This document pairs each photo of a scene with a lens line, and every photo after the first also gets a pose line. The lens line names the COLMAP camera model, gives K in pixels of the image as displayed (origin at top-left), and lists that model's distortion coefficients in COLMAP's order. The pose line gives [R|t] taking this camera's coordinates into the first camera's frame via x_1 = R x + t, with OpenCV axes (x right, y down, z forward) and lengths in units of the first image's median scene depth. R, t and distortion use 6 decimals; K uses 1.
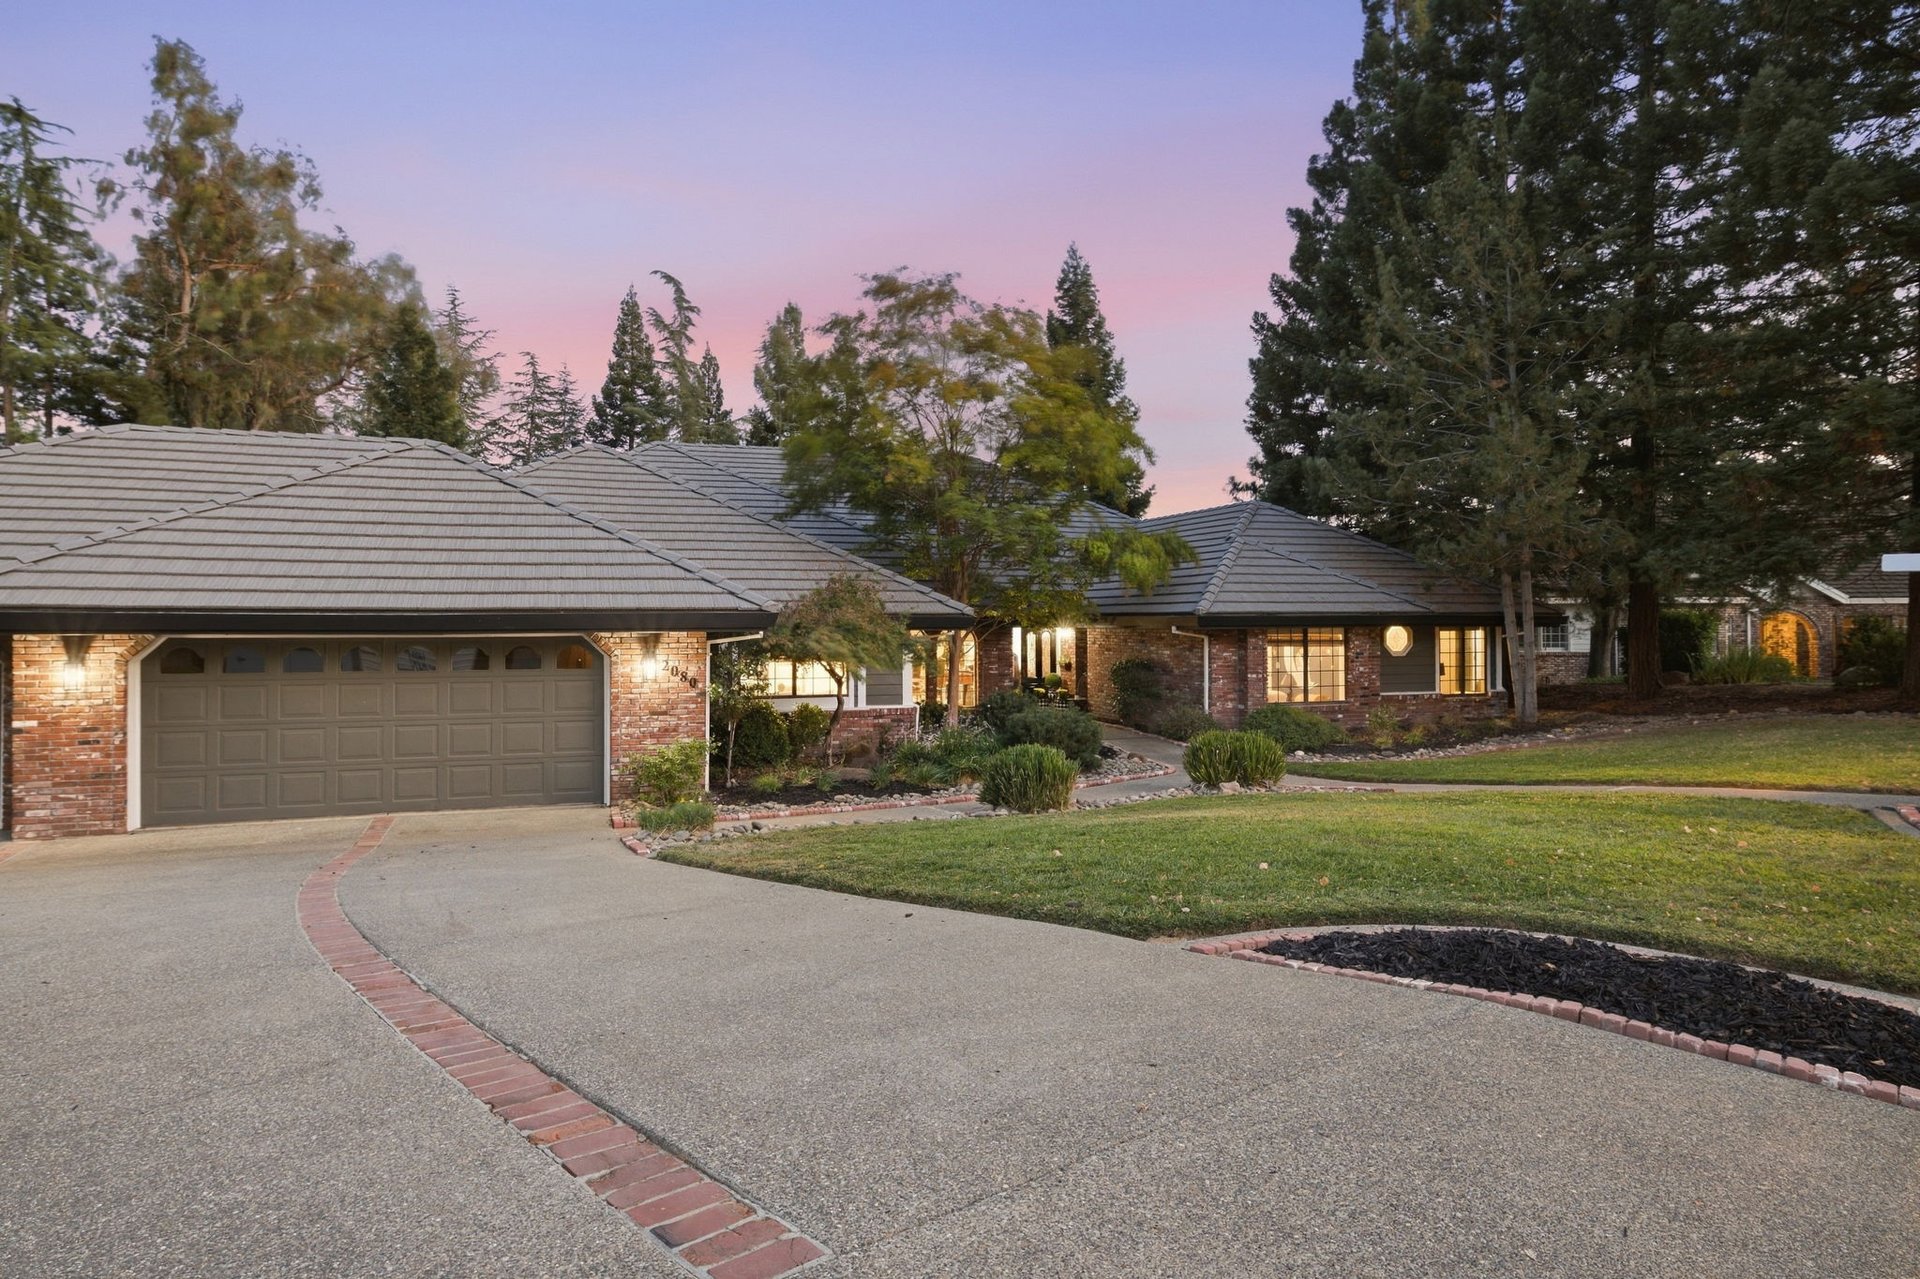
lens RADIAL K [[1175.8, 0, 956.8], [0, 1175.8, 606.4], [0, 0, 1]] dist [-0.001511, 0.028309]
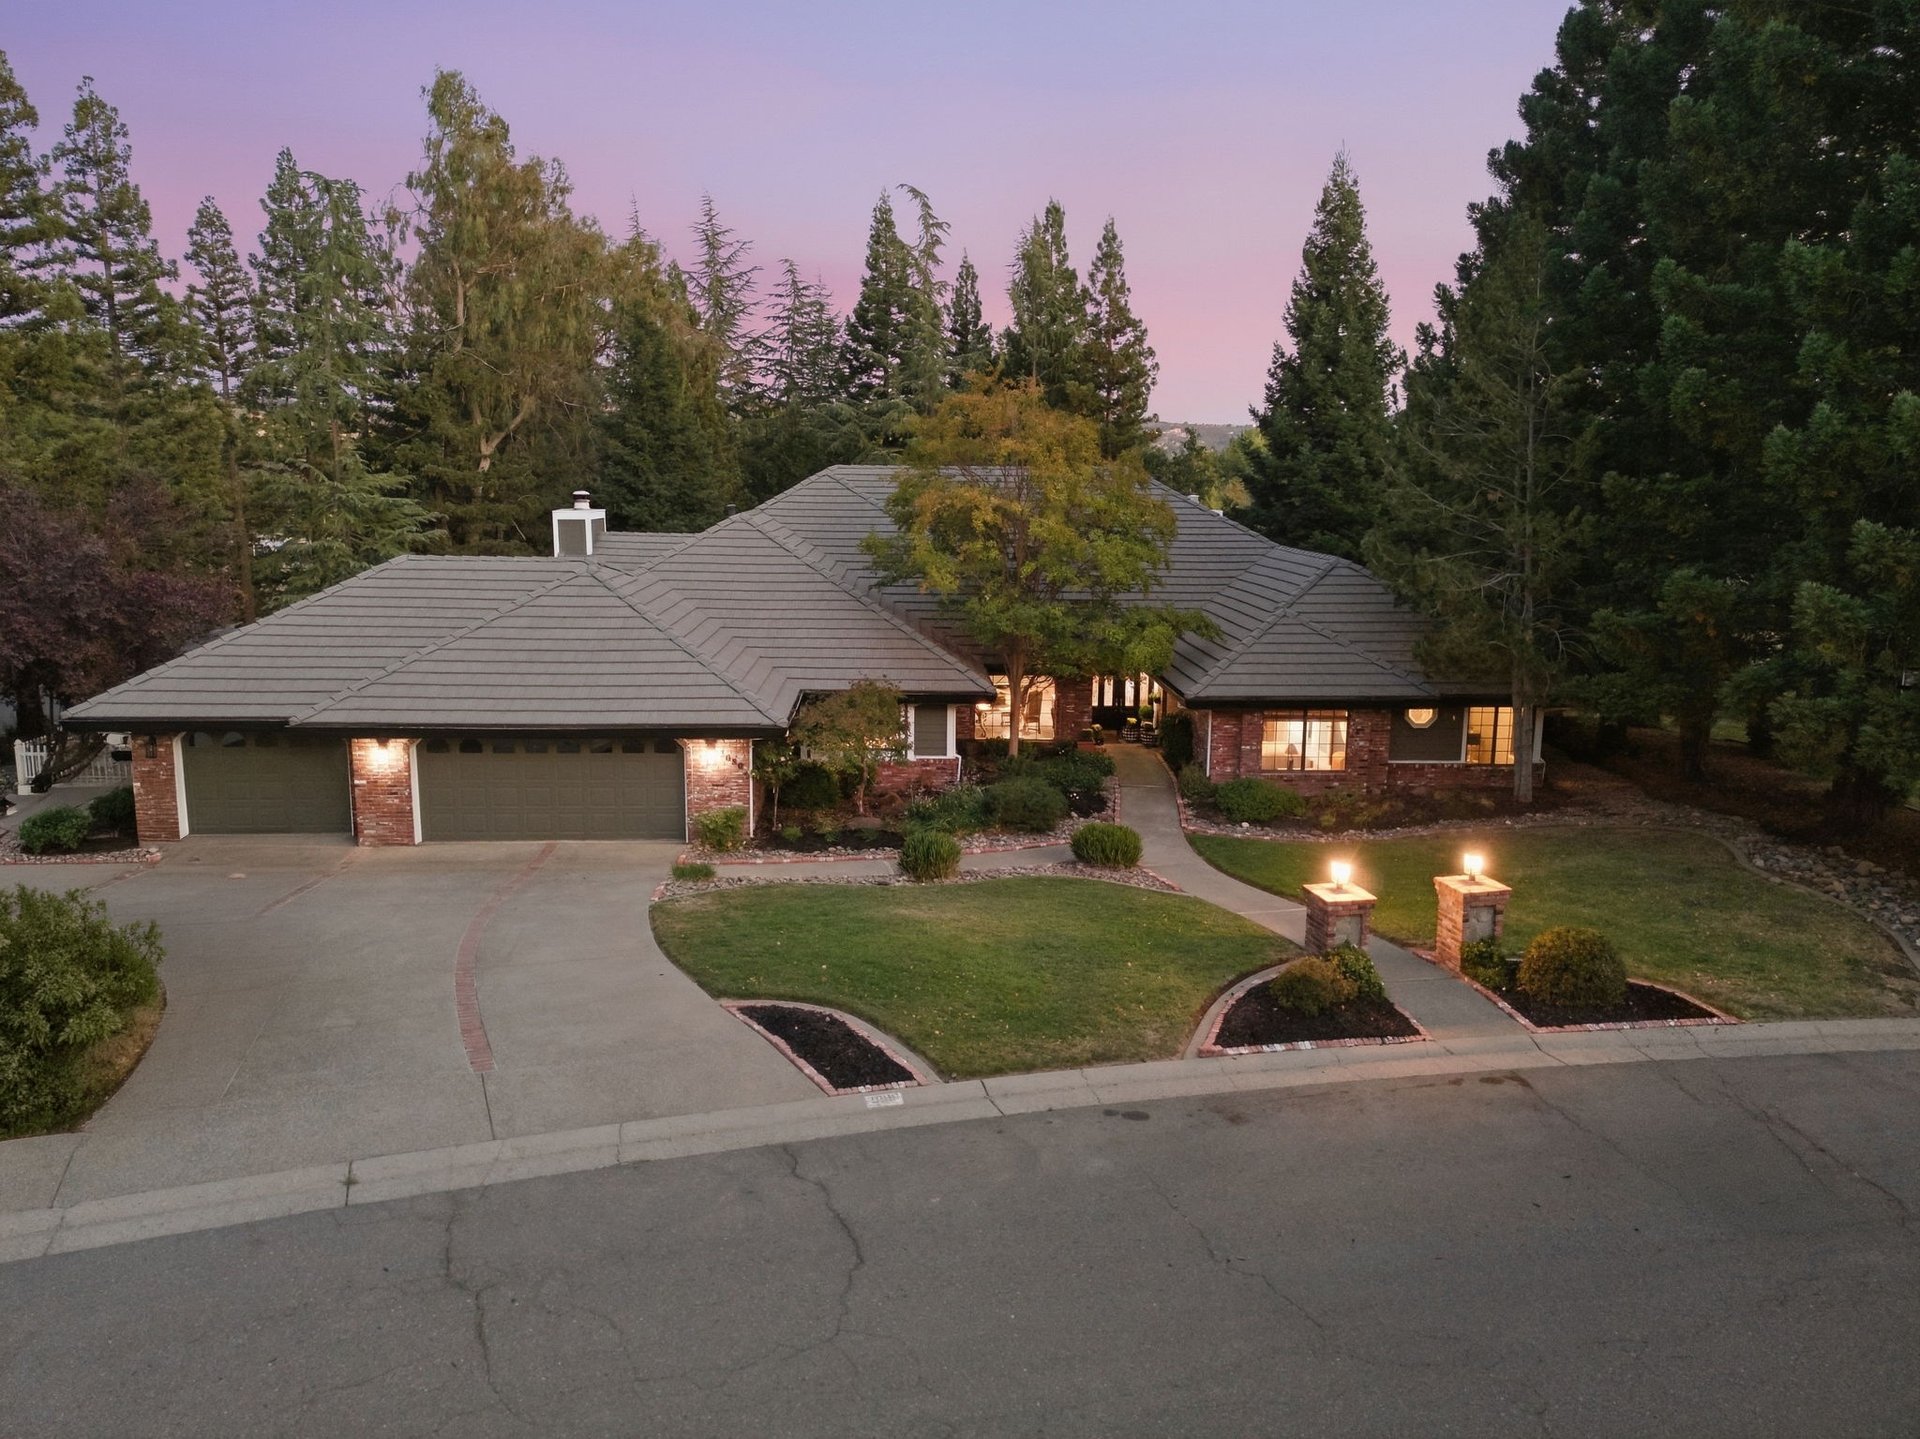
lens RADIAL K [[1432.0, 0, 922.8], [0, 1432.0, 721.8], [0, 0, 1]] dist [0.052903, -0.006487]
pose [[0.955288, 0.059560, -0.289616, 0.342424], [-0.007622, 0.984137, 0.177248, -0.207284], [0.295578, -0.167115, 0.940588, -0.411380]]
